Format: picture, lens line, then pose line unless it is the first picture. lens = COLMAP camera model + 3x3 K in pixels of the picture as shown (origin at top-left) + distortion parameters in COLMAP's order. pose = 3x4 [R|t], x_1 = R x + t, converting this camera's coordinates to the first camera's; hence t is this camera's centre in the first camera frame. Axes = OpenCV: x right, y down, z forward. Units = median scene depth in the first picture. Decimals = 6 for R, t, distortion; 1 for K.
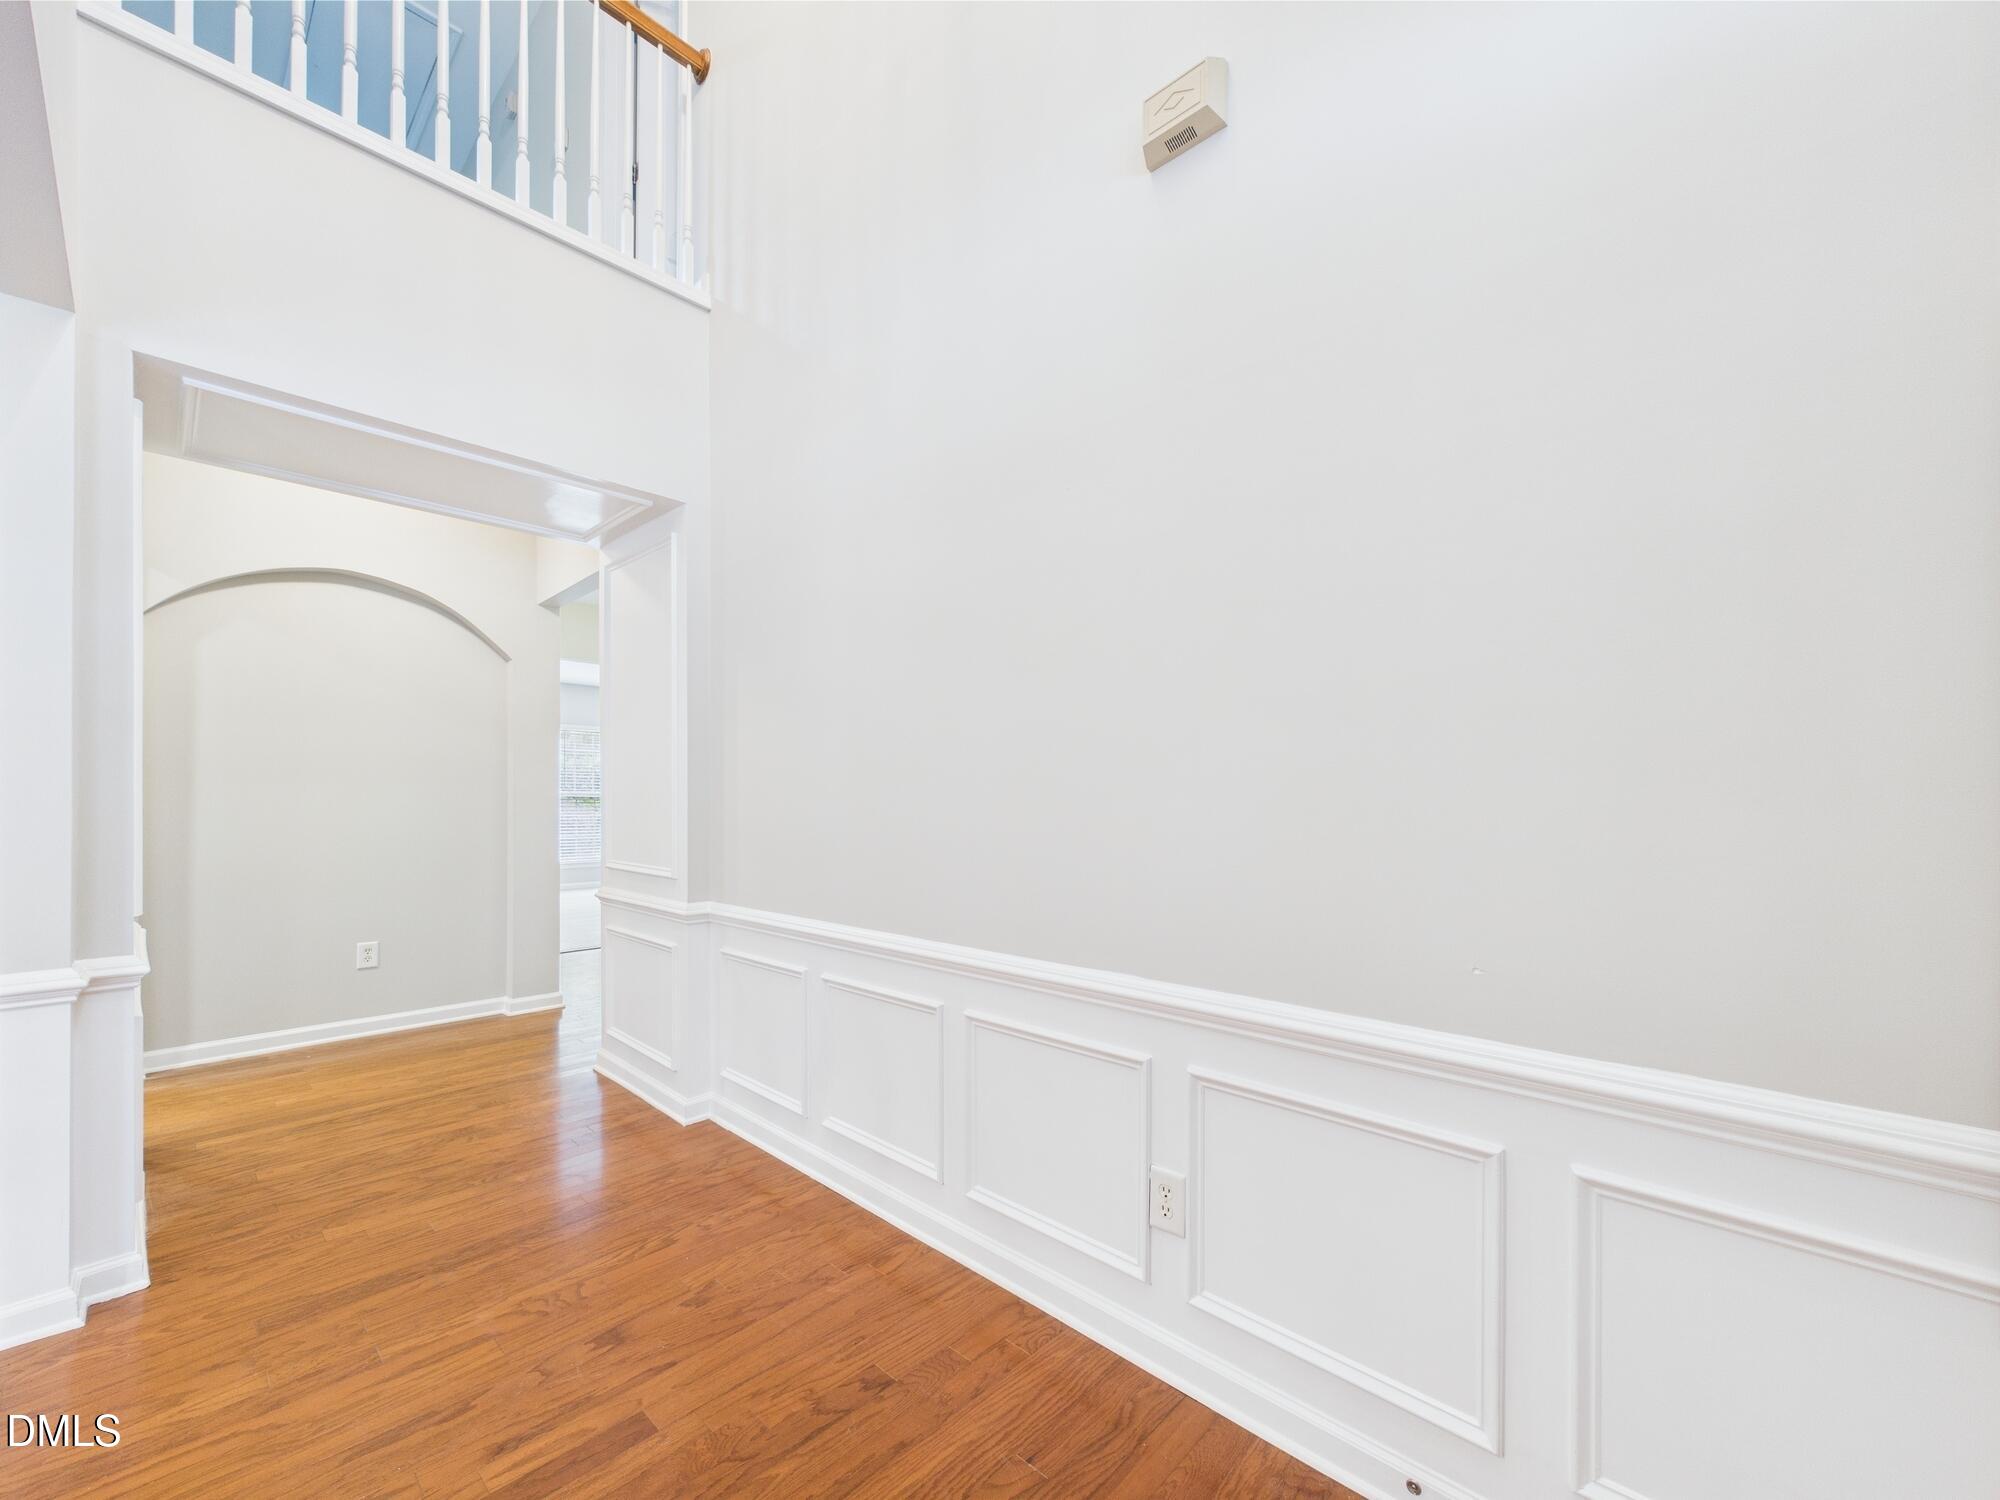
lens RADIAL K [[808.0, 0, 1006.3], [0, 808.0, 769.5], [0, 0, 1]] dist [0.001491, -0.000431]
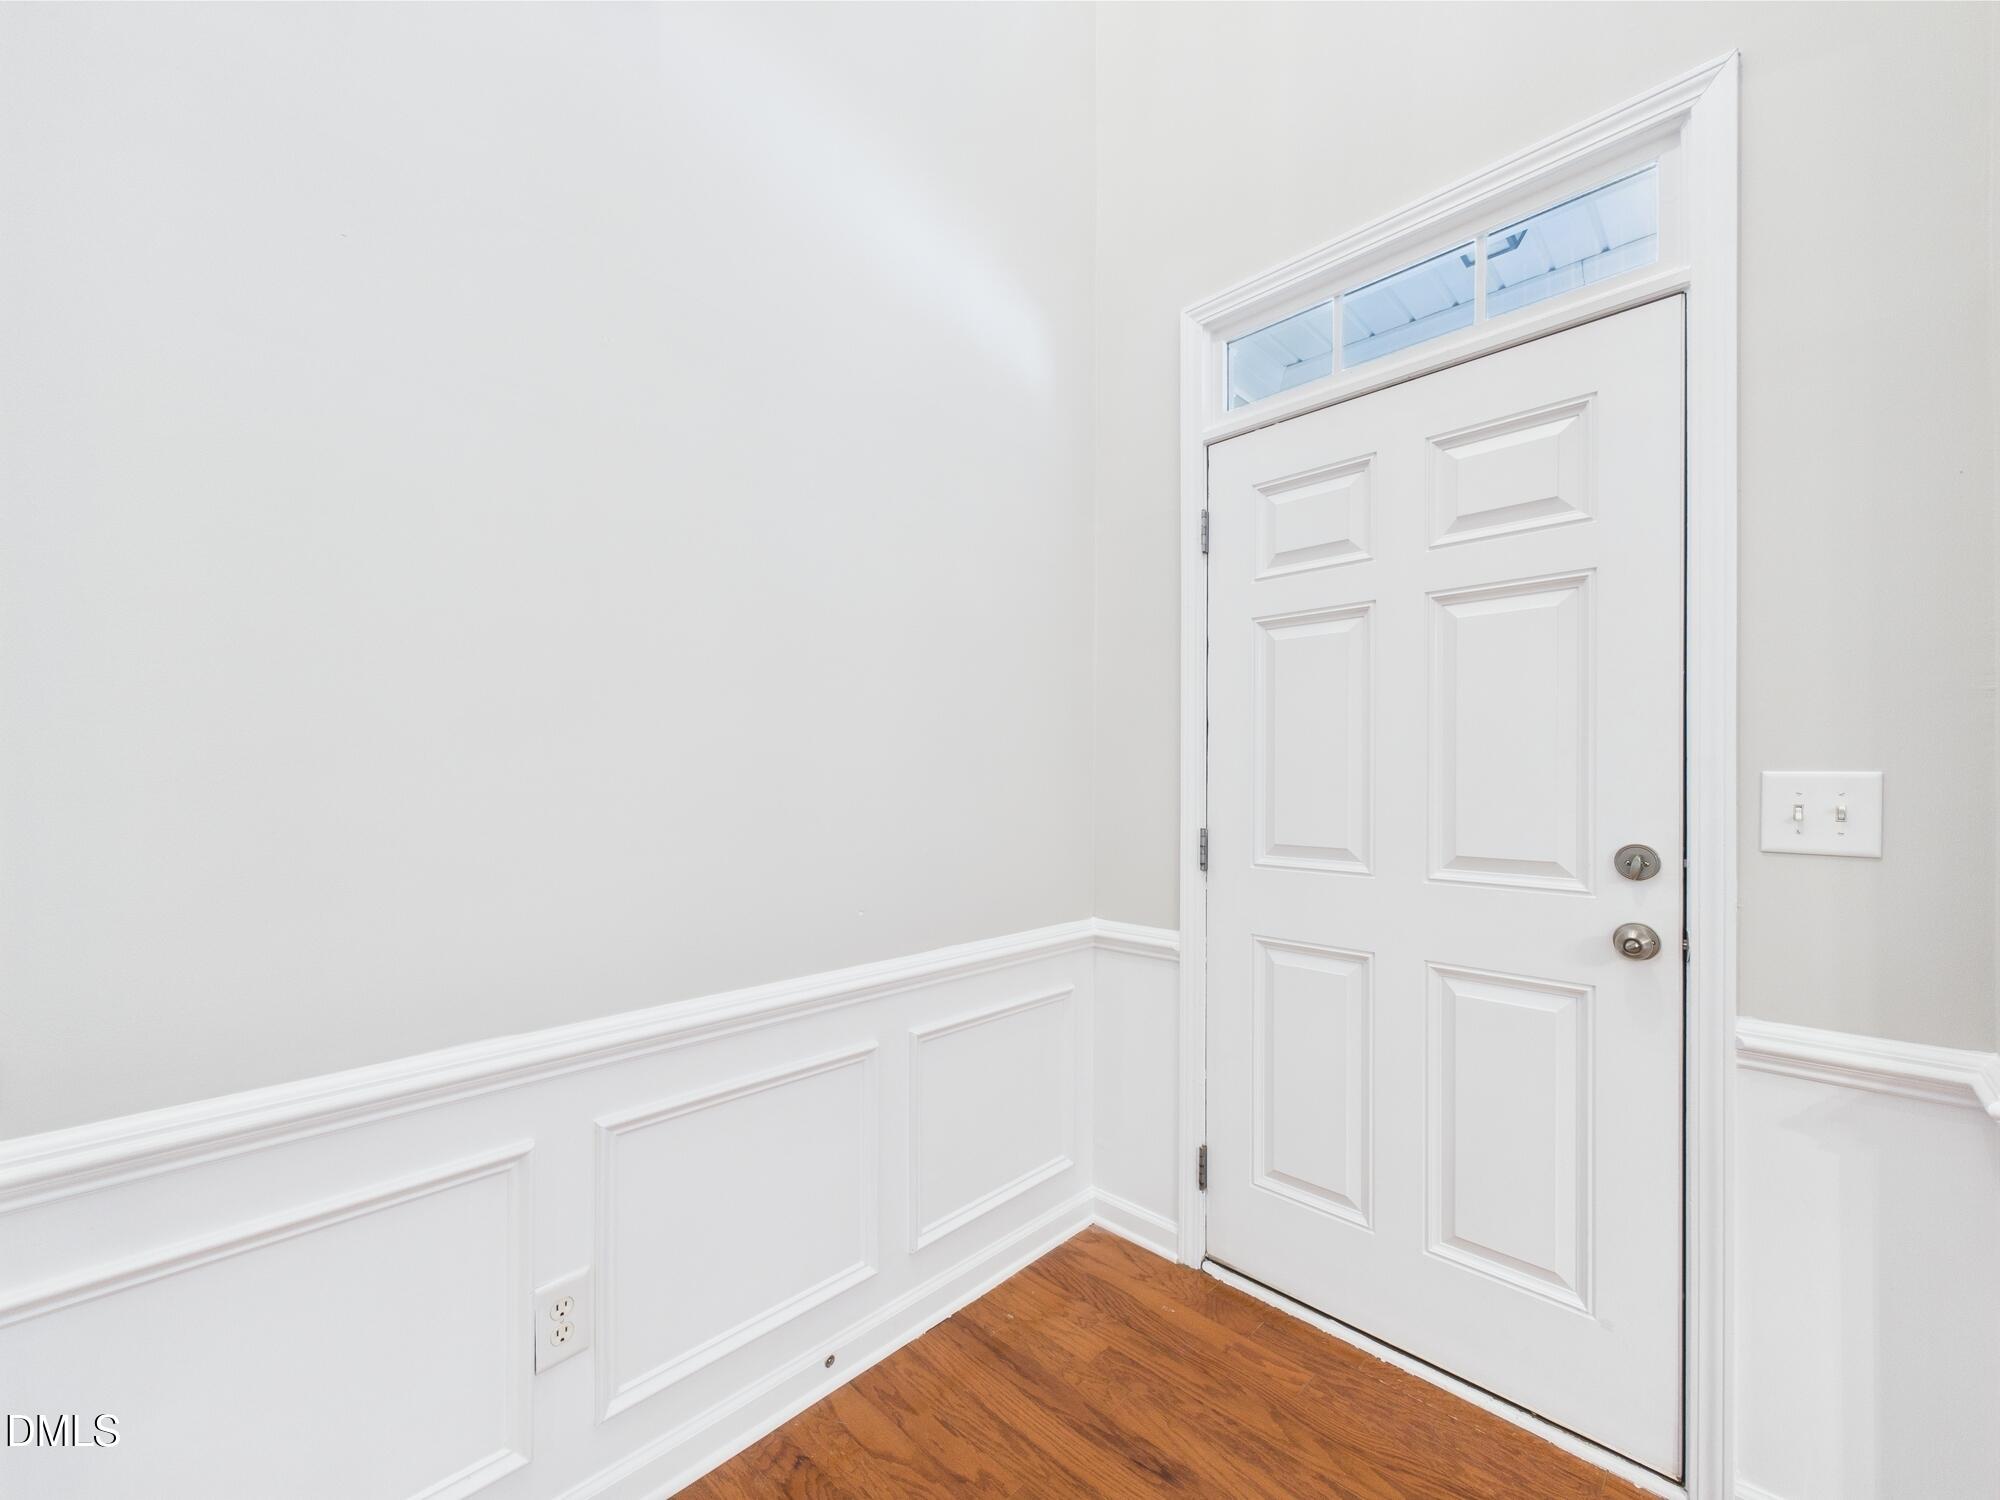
lens RADIAL K [[808.0, 0, 1008.7], [0, 808.0, 770.1], [0, 0, 1]] dist [0.001491, -0.000431]
pose [[0.036507, 0.011390, 0.999268, -0.539920], [-0.005273, 0.999923, -0.011205, 0.032809], [-0.999319, -0.004861, 0.036564, 0.566917]]
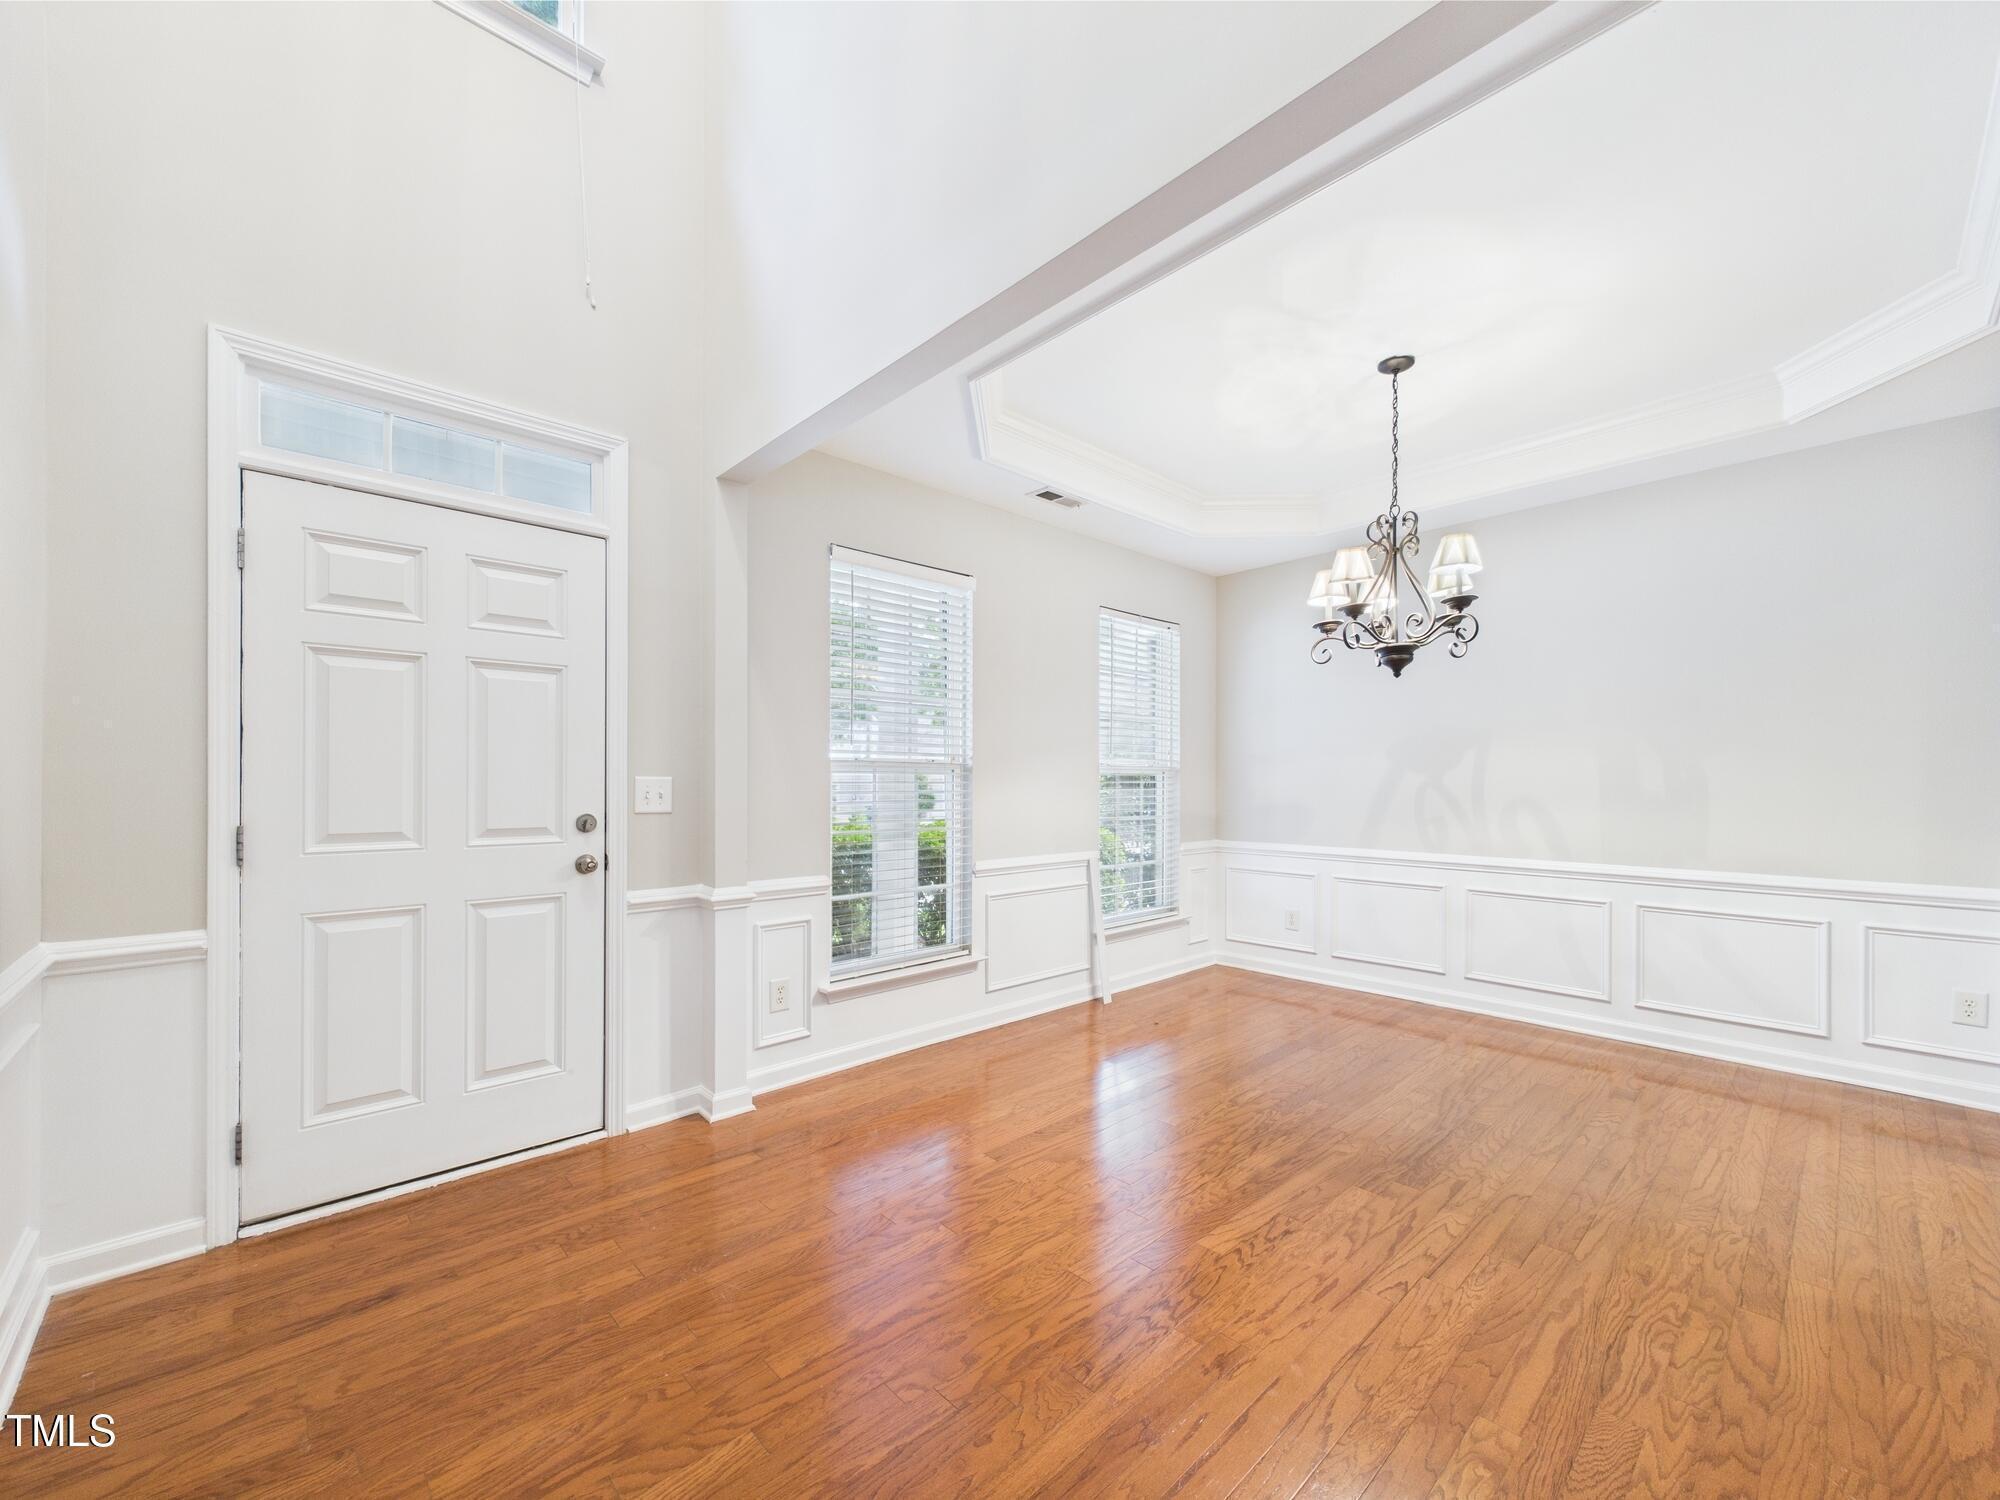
lens RADIAL K [[808.0, 0, 985.8], [0, 808.0, 777.9], [0, 0, 1]] dist [0.001491, -0.000431]
pose [[-0.995466, 0.007032, 0.094861, -0.628144], [0.005836, 0.999900, -0.012879, 0.050188], [-0.094942, -0.012267, -0.995407, 1.473240]]
